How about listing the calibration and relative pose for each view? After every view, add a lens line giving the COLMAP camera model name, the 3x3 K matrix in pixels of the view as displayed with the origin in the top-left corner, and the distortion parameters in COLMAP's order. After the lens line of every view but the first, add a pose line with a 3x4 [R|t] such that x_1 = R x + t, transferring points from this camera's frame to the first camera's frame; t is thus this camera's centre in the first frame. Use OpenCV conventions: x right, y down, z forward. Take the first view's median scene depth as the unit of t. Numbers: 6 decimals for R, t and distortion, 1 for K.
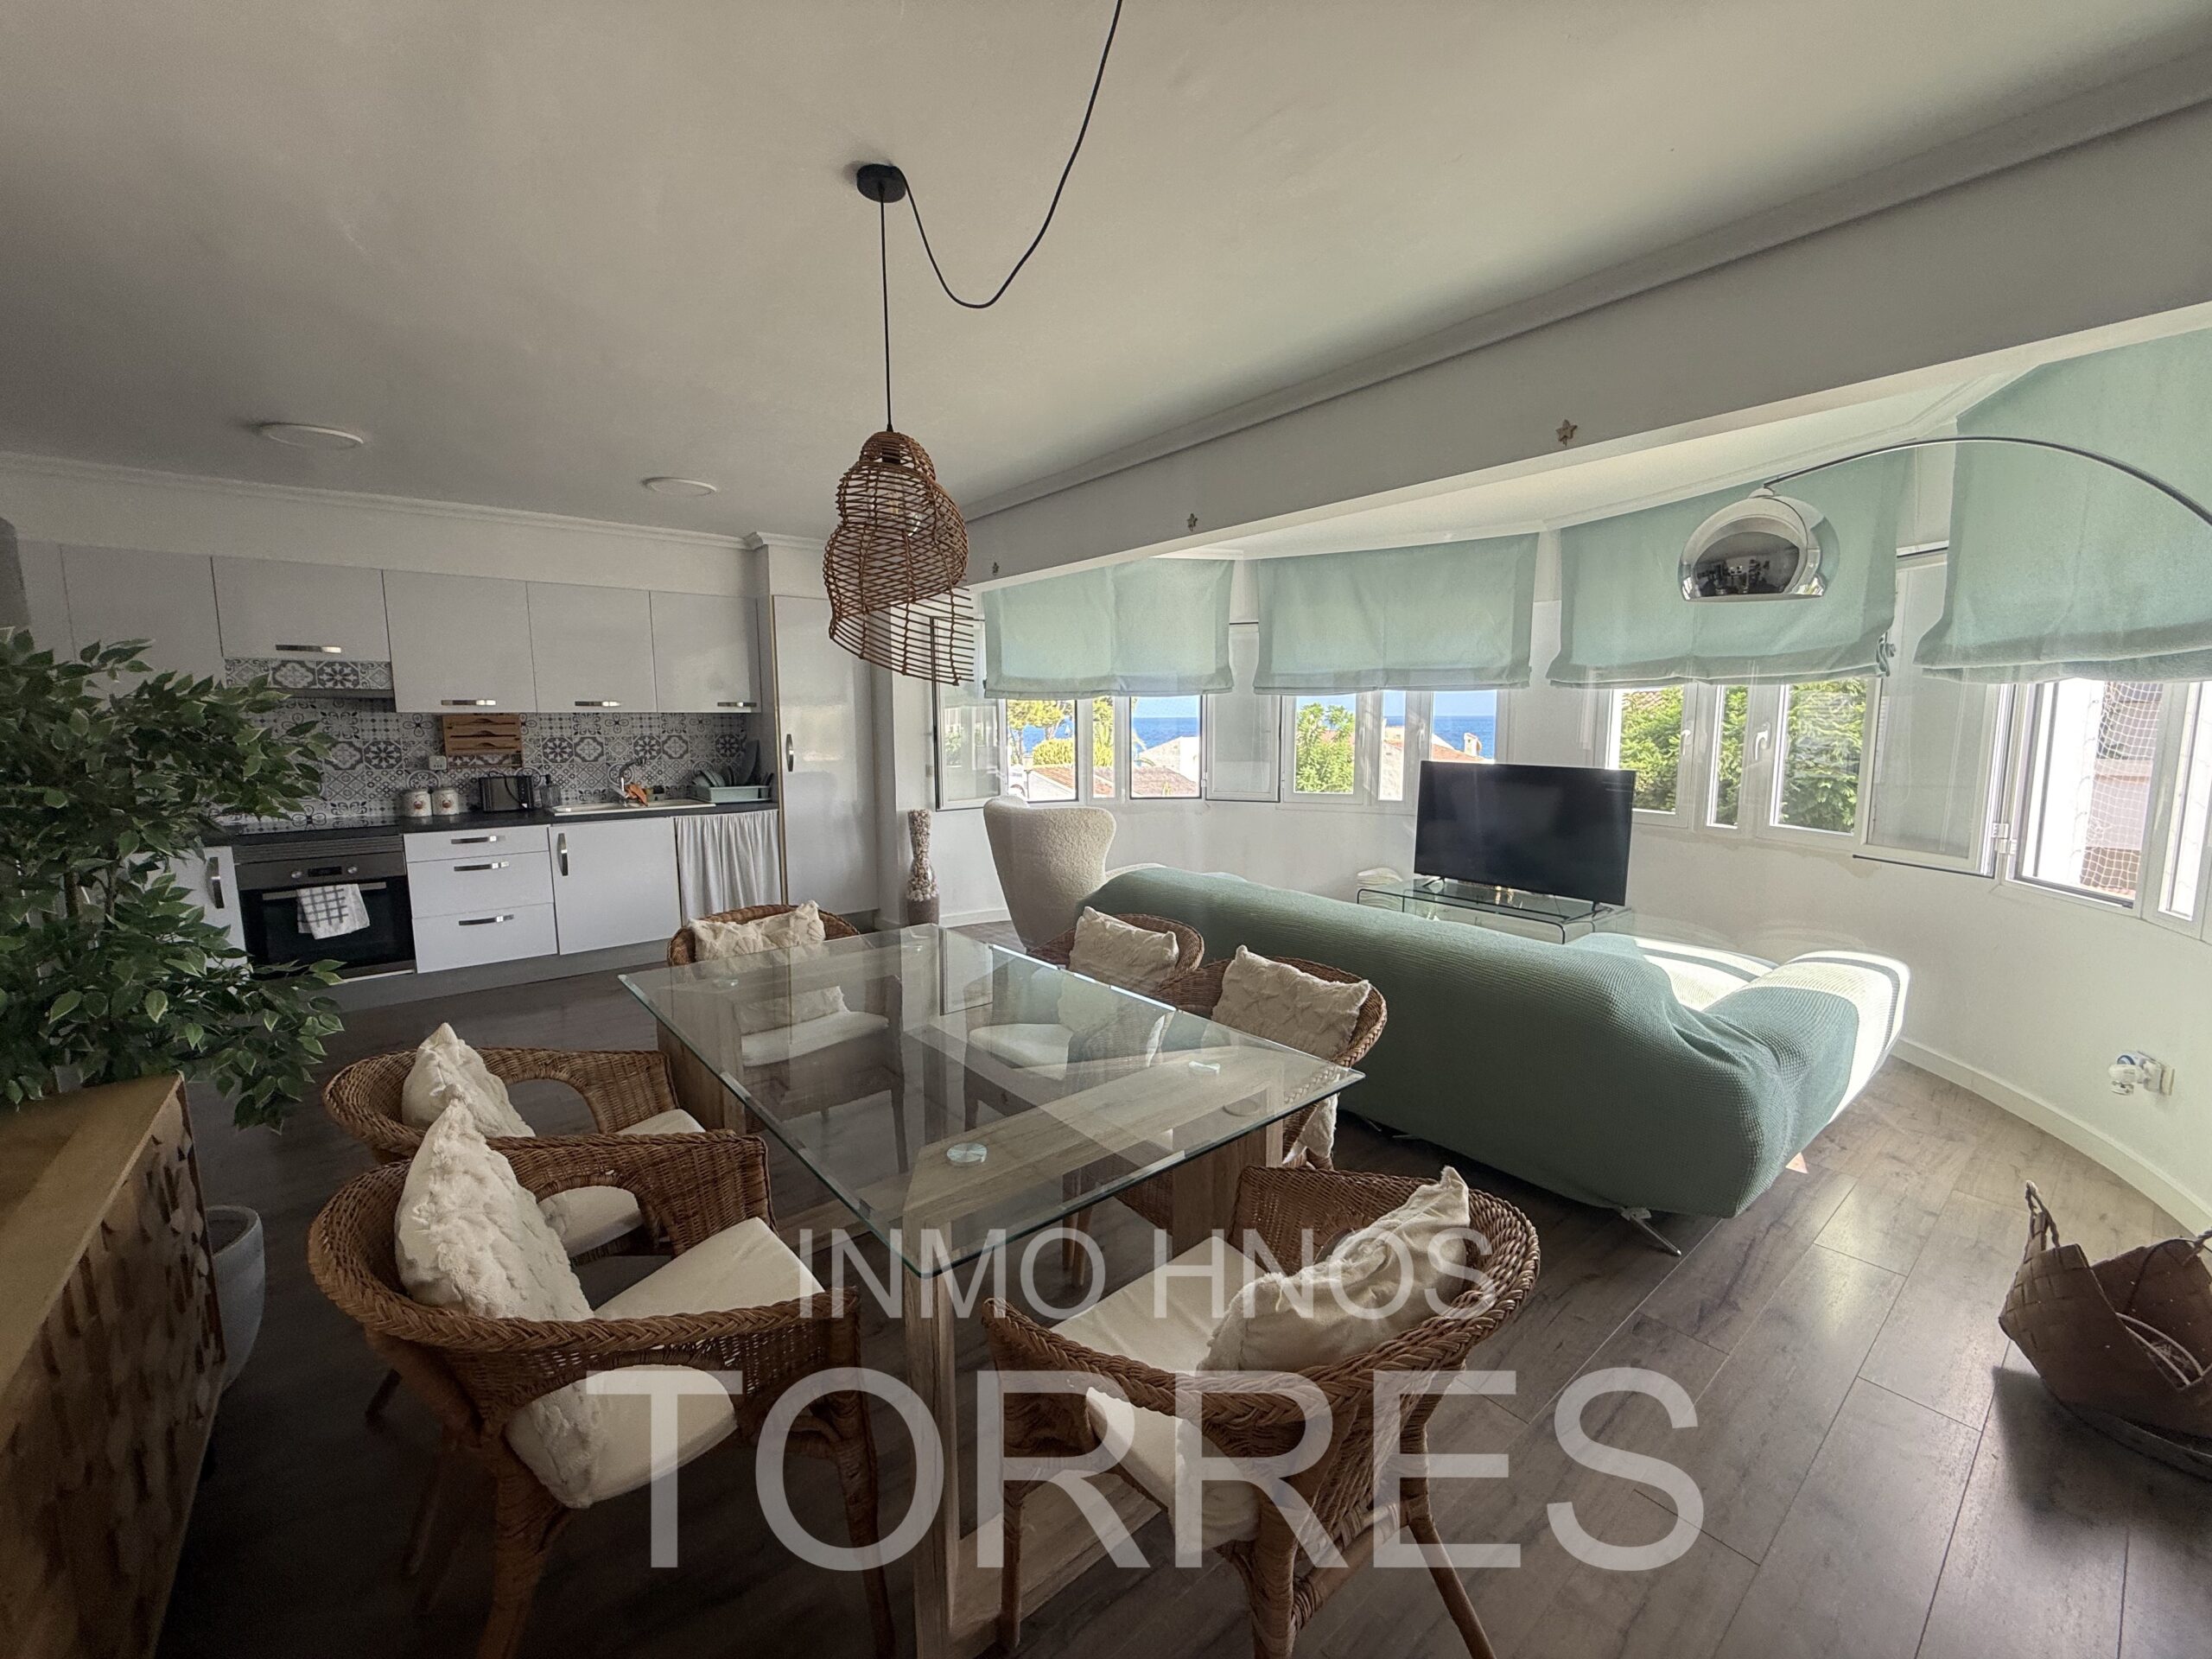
lens RADIAL K [[885.8, 0, 1108.2], [0, 885.8, 824.2], [0, 0, 1]] dist [-0.001903, 0.000109]
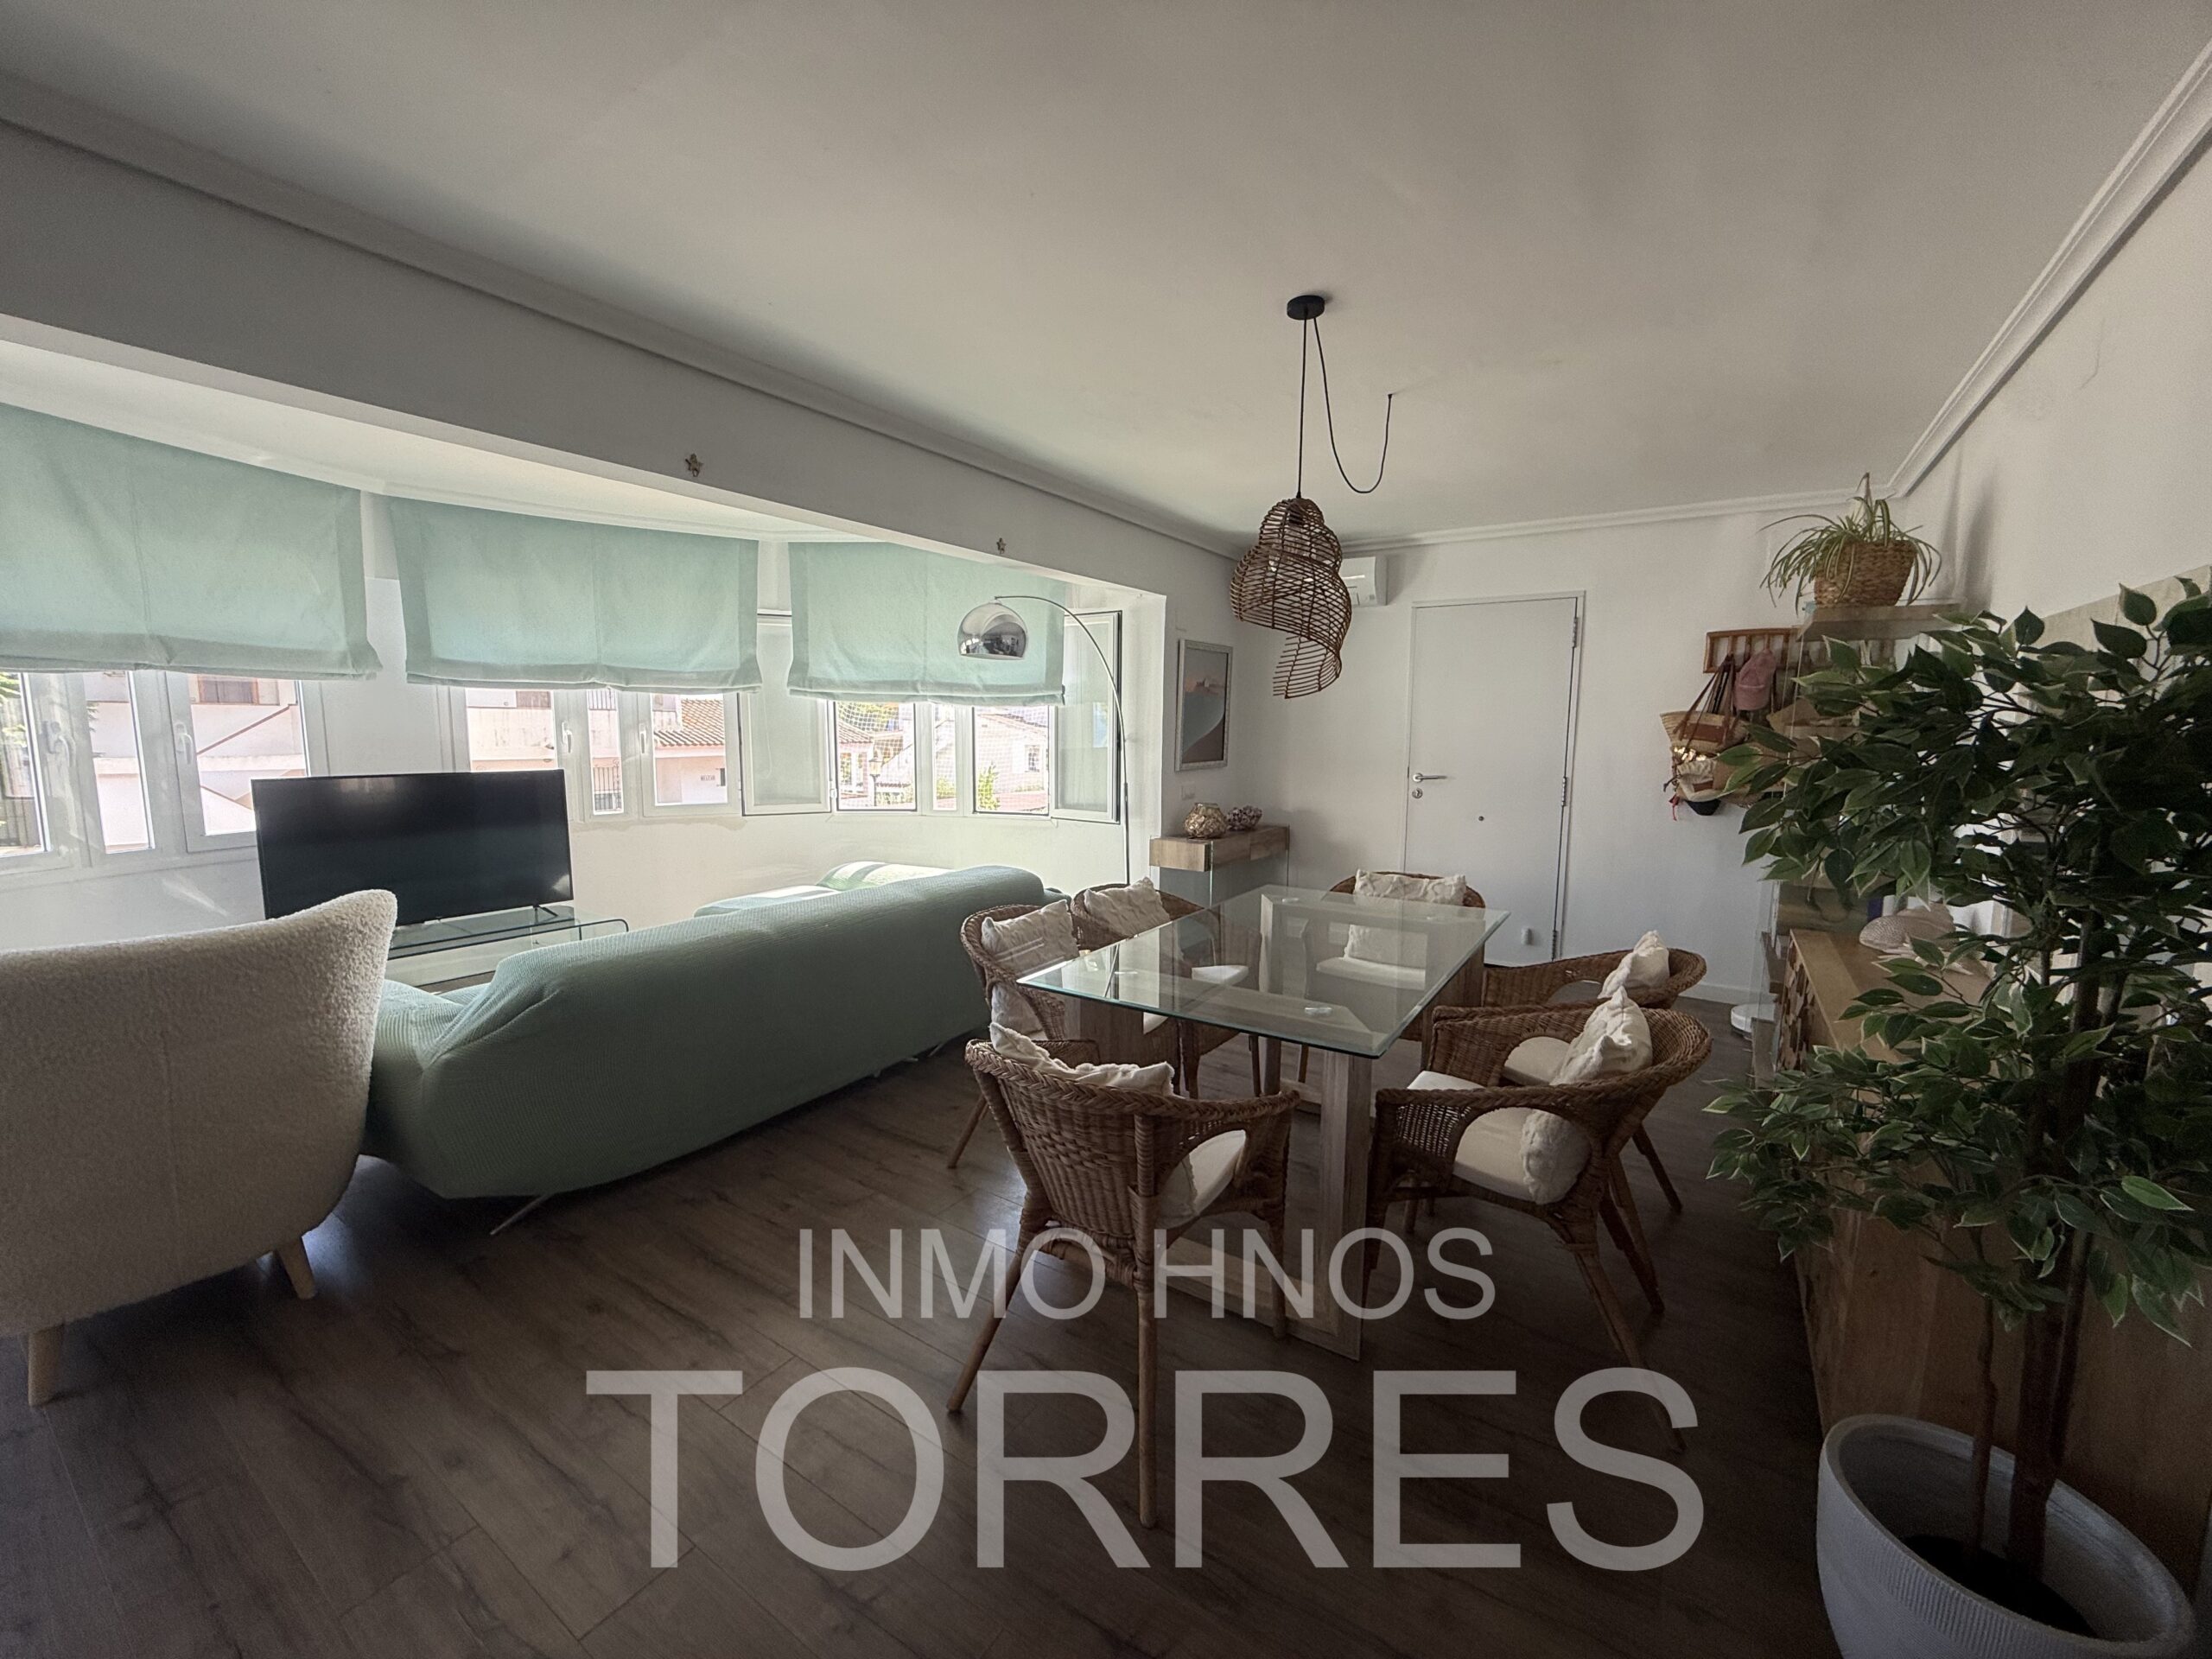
lens RADIAL K [[885.8, 0, 1099.2], [0, 885.8, 824.9], [0, 0, 1]] dist [-0.001903, 0.000109]
pose [[-0.289580, -0.110446, 0.950760, -0.537902], [0.107814, 0.983235, 0.147056, -0.075926], [-0.951062, 0.145090, -0.272818, 0.643663]]
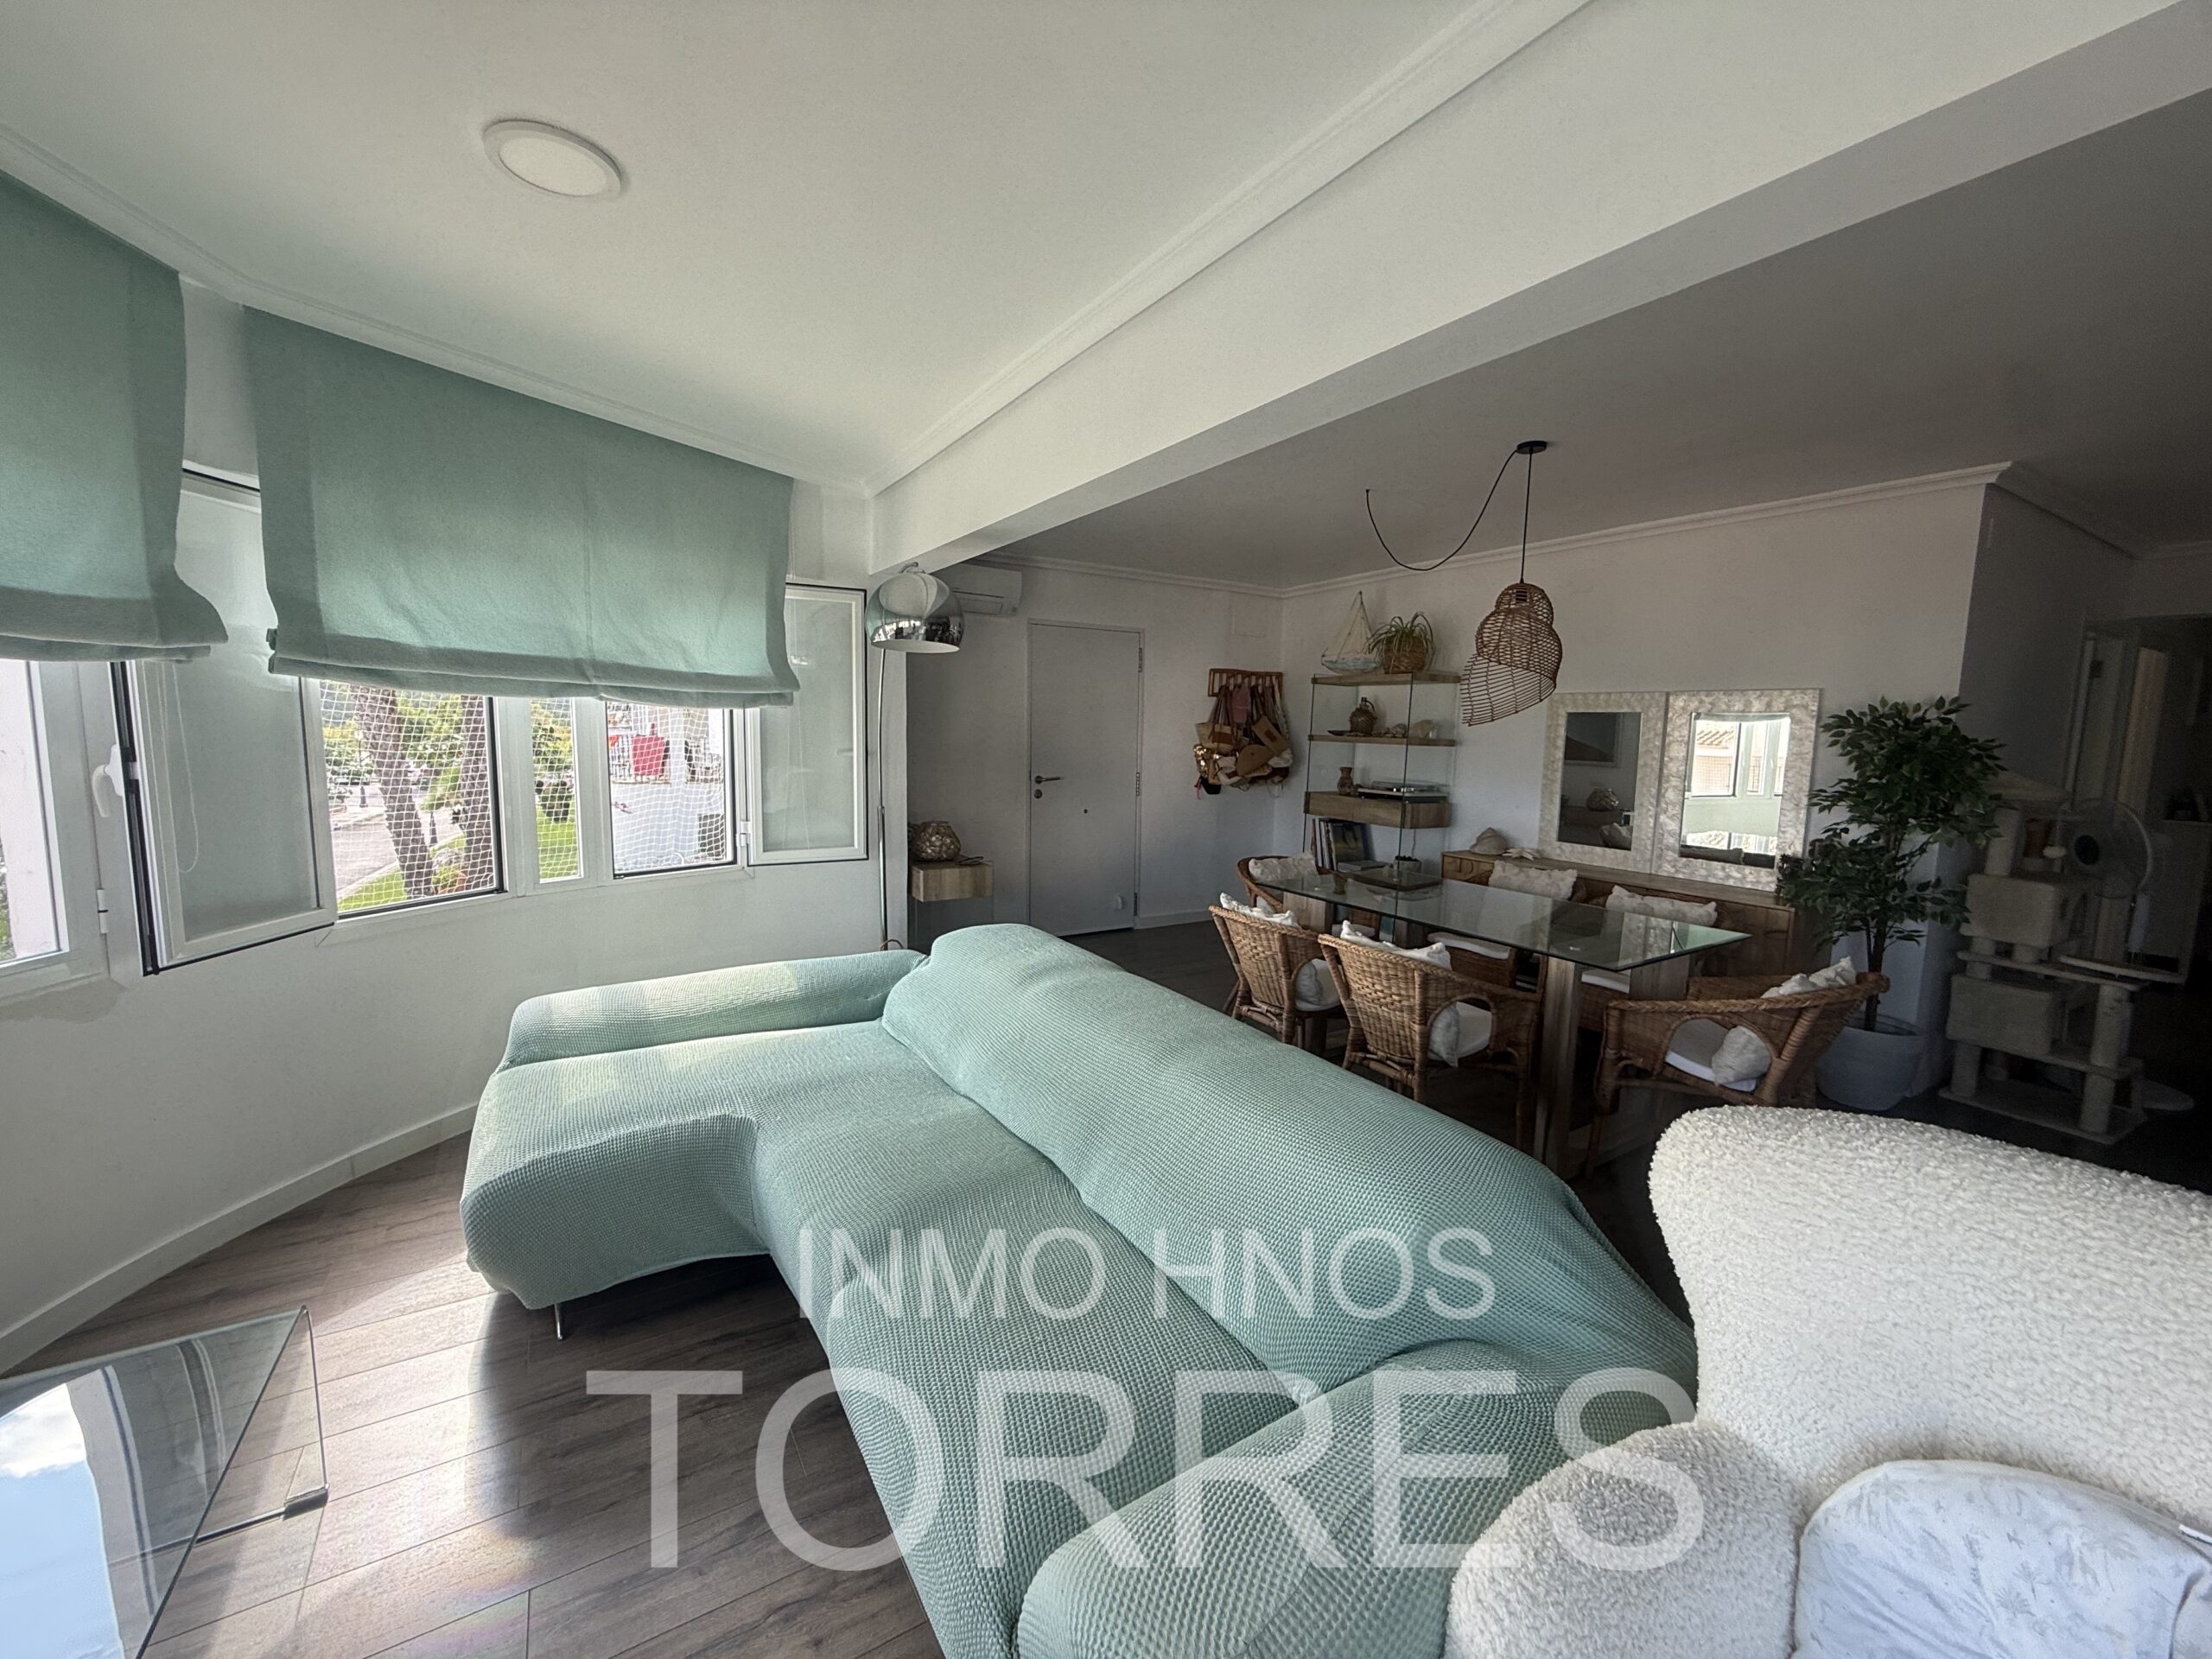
lens RADIAL K [[885.8, 0, 1102.5], [0, 885.8, 825.0], [0, 0, 1]] dist [-0.001903, 0.000109]
pose [[-0.990973, -0.029554, 0.130766, 0.127596], [0.001249, 0.973320, 0.229447, -0.143629], [-0.134059, 0.227539, -0.964497, 1.108704]]
